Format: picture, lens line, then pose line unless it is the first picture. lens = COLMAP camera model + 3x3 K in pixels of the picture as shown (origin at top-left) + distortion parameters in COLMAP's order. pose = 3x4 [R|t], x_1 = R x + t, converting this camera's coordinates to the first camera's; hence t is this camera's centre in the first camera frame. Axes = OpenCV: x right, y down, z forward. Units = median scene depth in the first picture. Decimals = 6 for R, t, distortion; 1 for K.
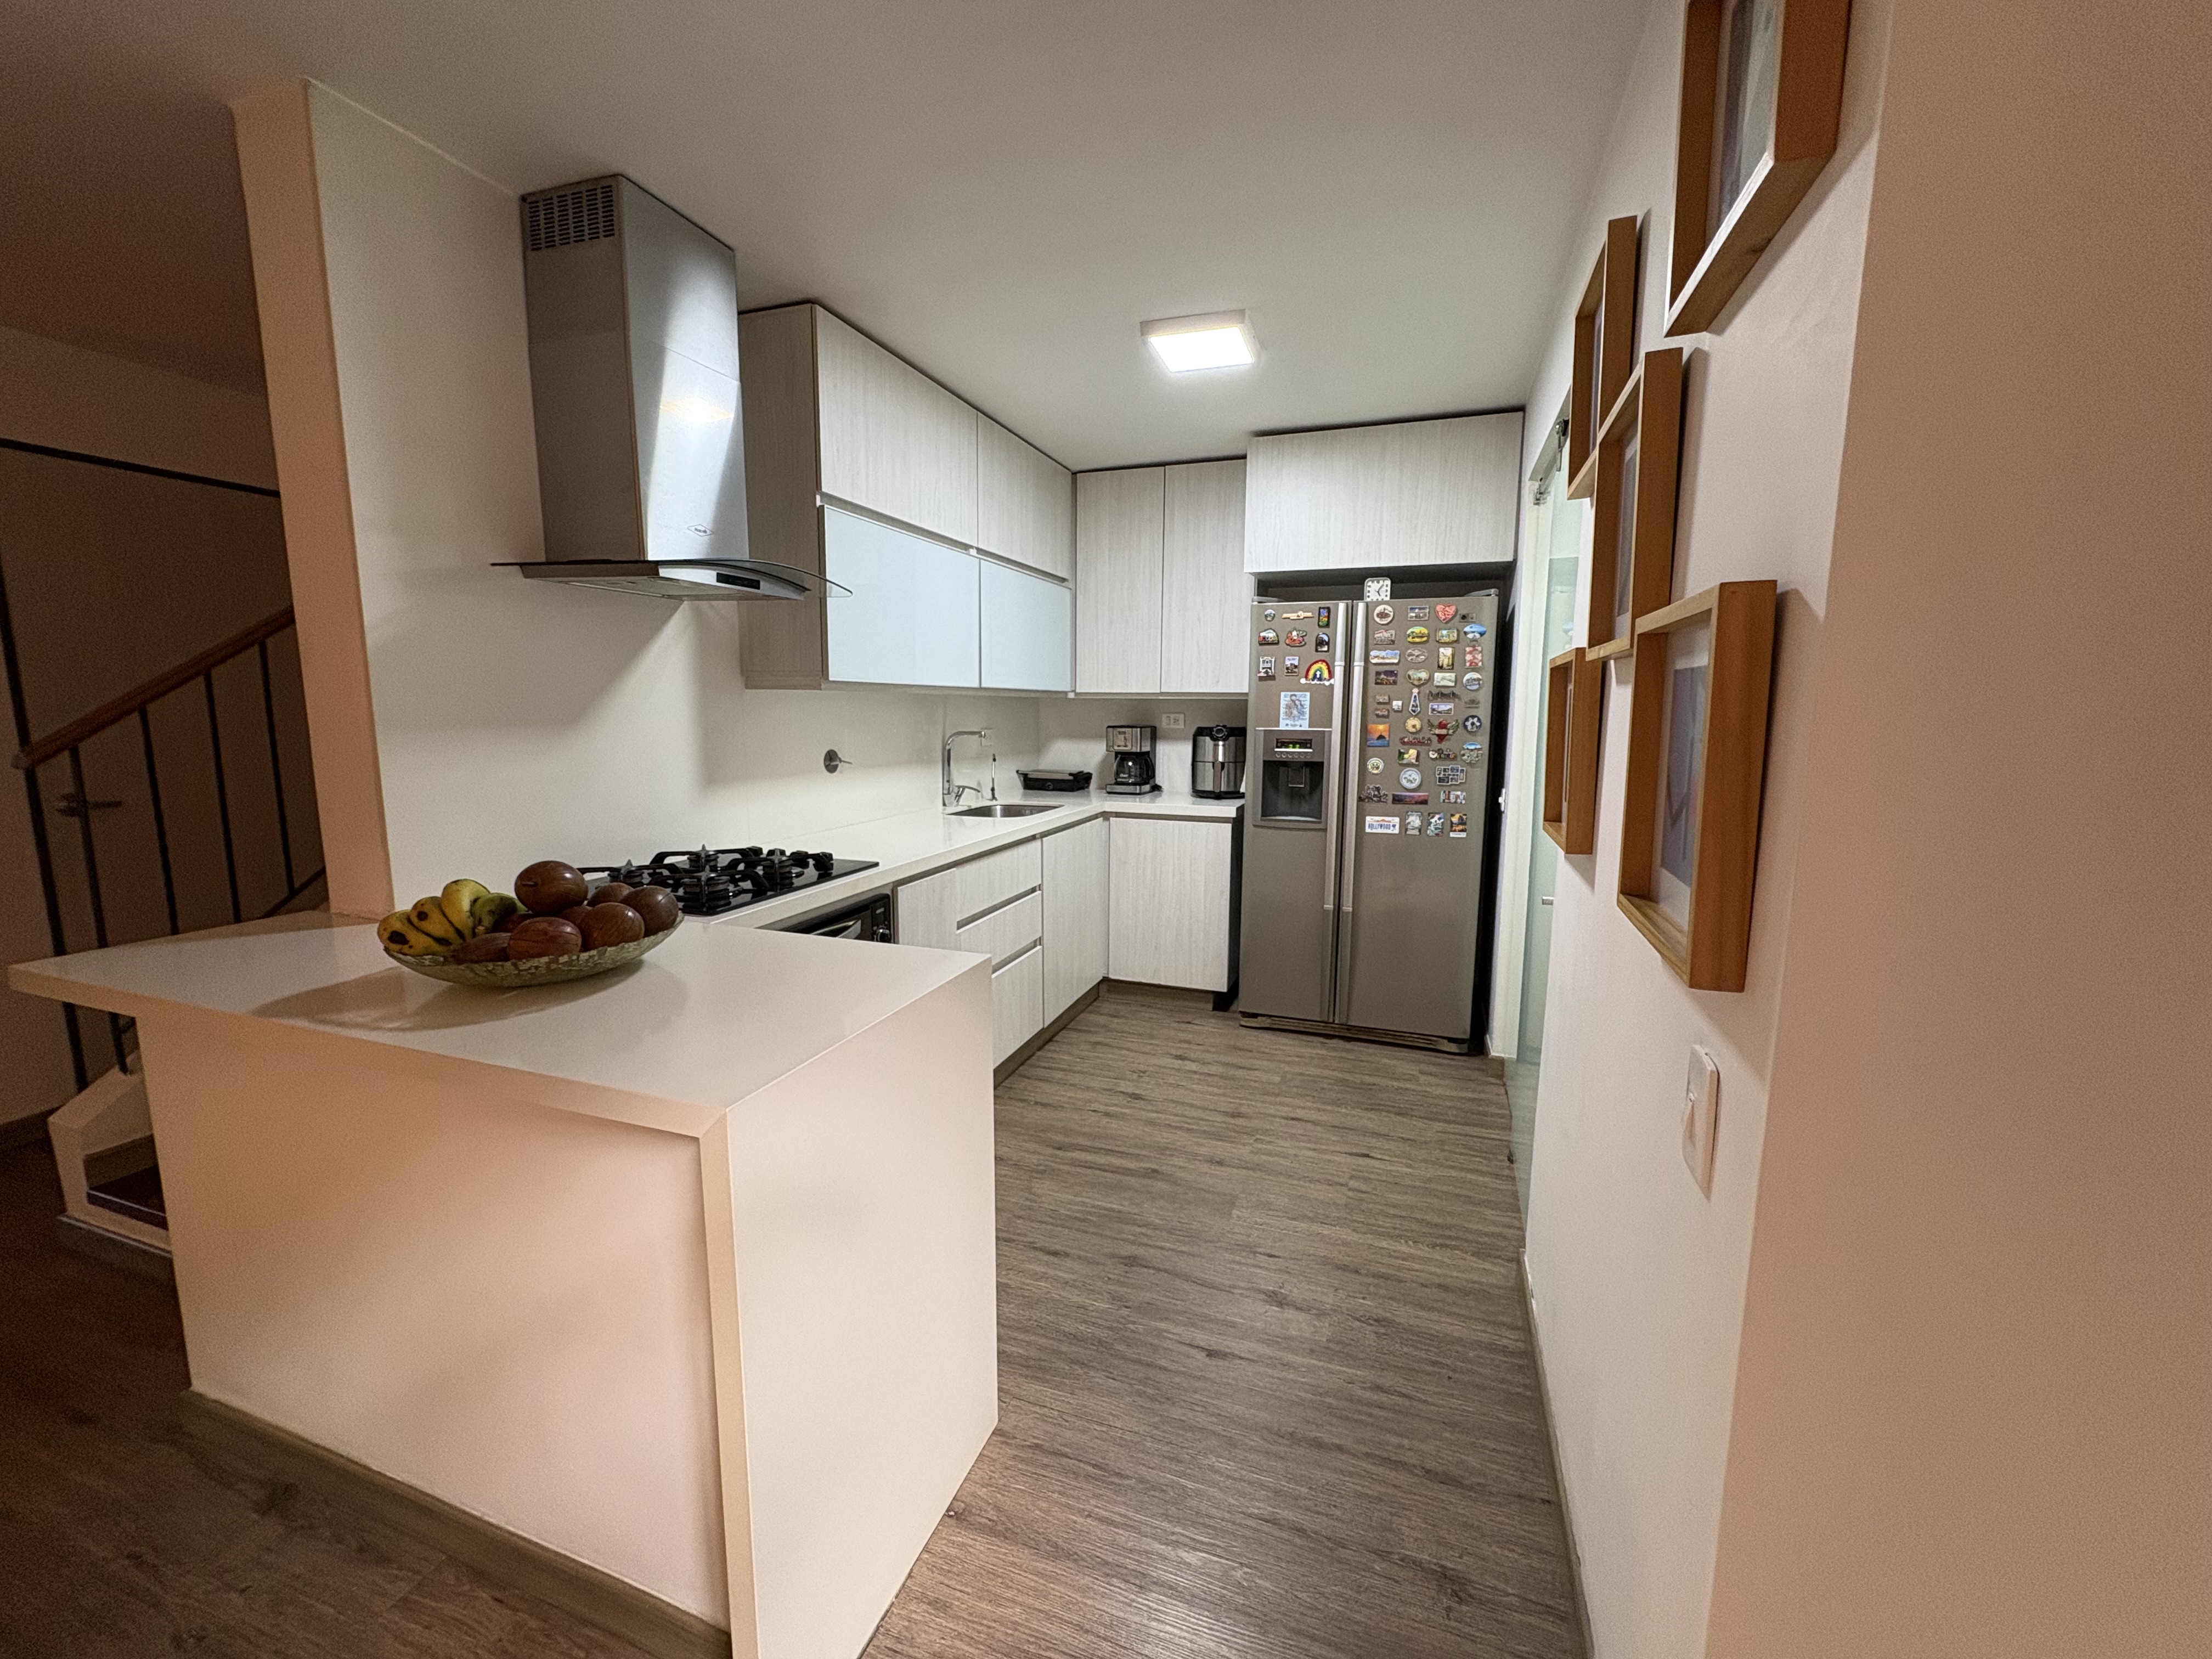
lens RADIAL K [[883.3, 0, 1106.0], [0, 883.3, 829.5], [0, 0, 1]] dist [-0.000808, -0.000076]
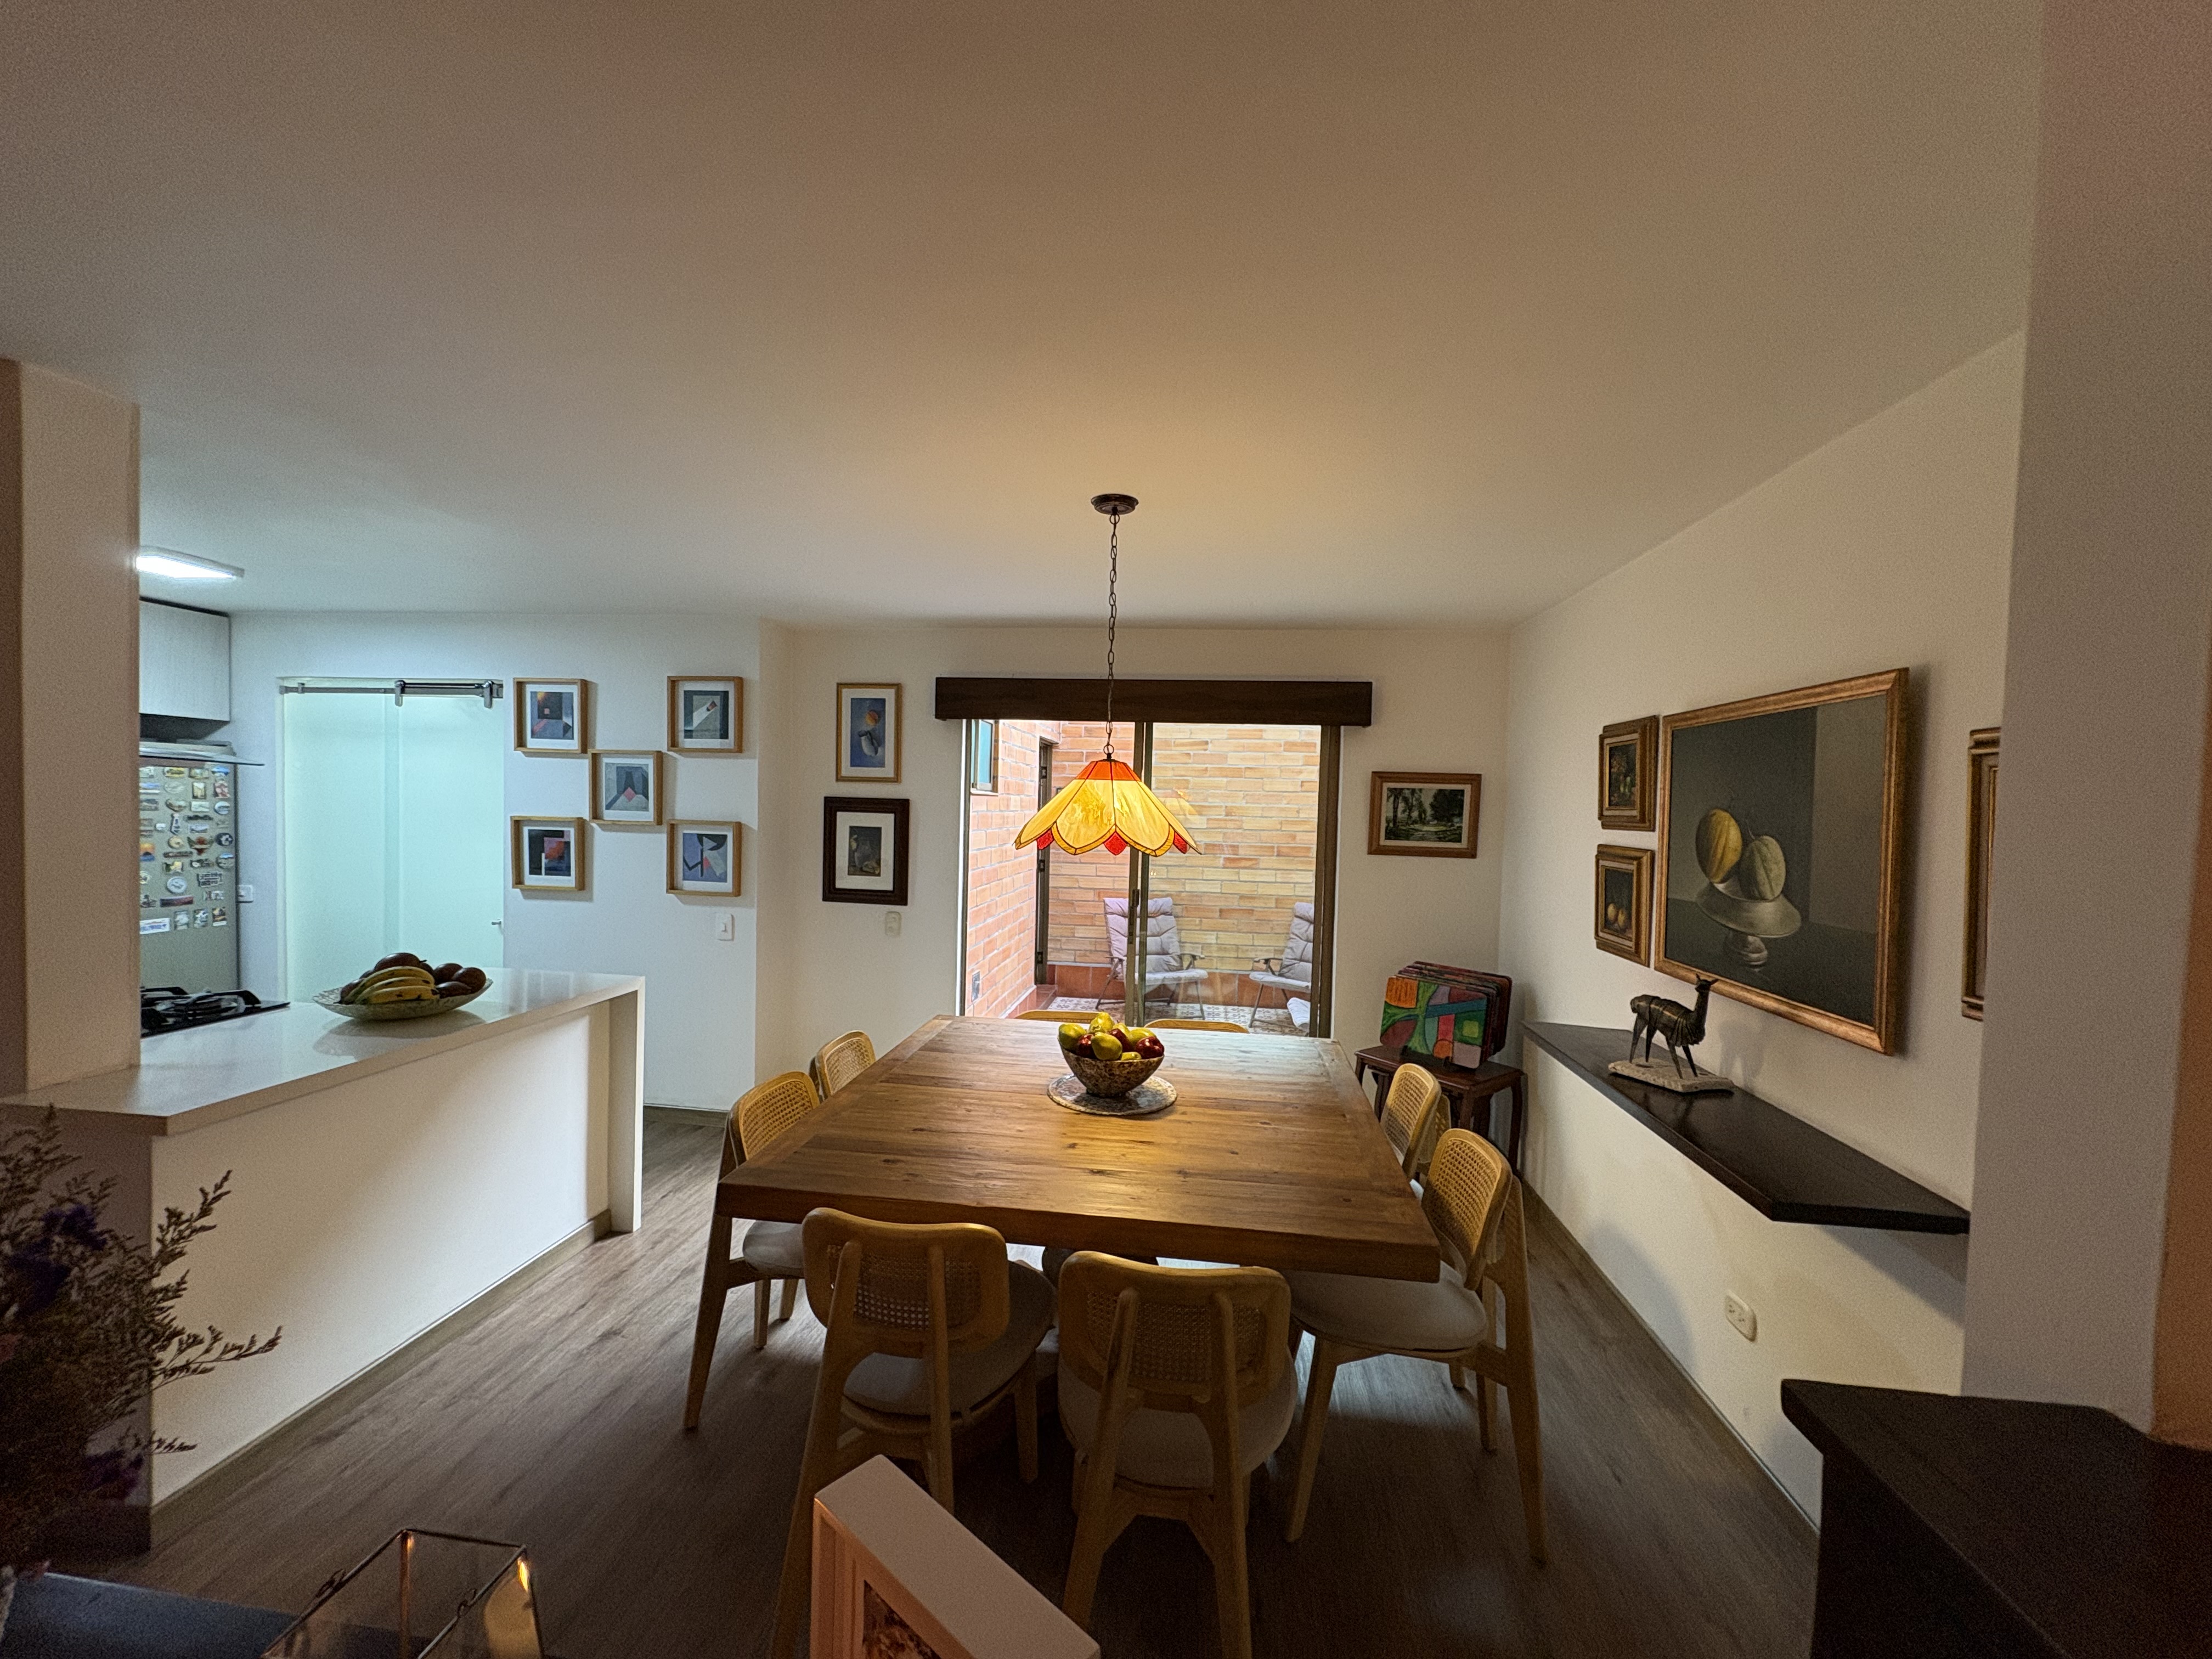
lens RADIAL K [[883.3, 0, 1106.0], [0, 883.3, 829.5], [0, 0, 1]] dist [-0.000808, -0.000076]
pose [[-0.217545, -0.034465, 0.975442, -1.151758], [0.110754, 0.992050, 0.059753, -0.064633], [-0.969746, 0.121033, -0.211998, -0.012453]]
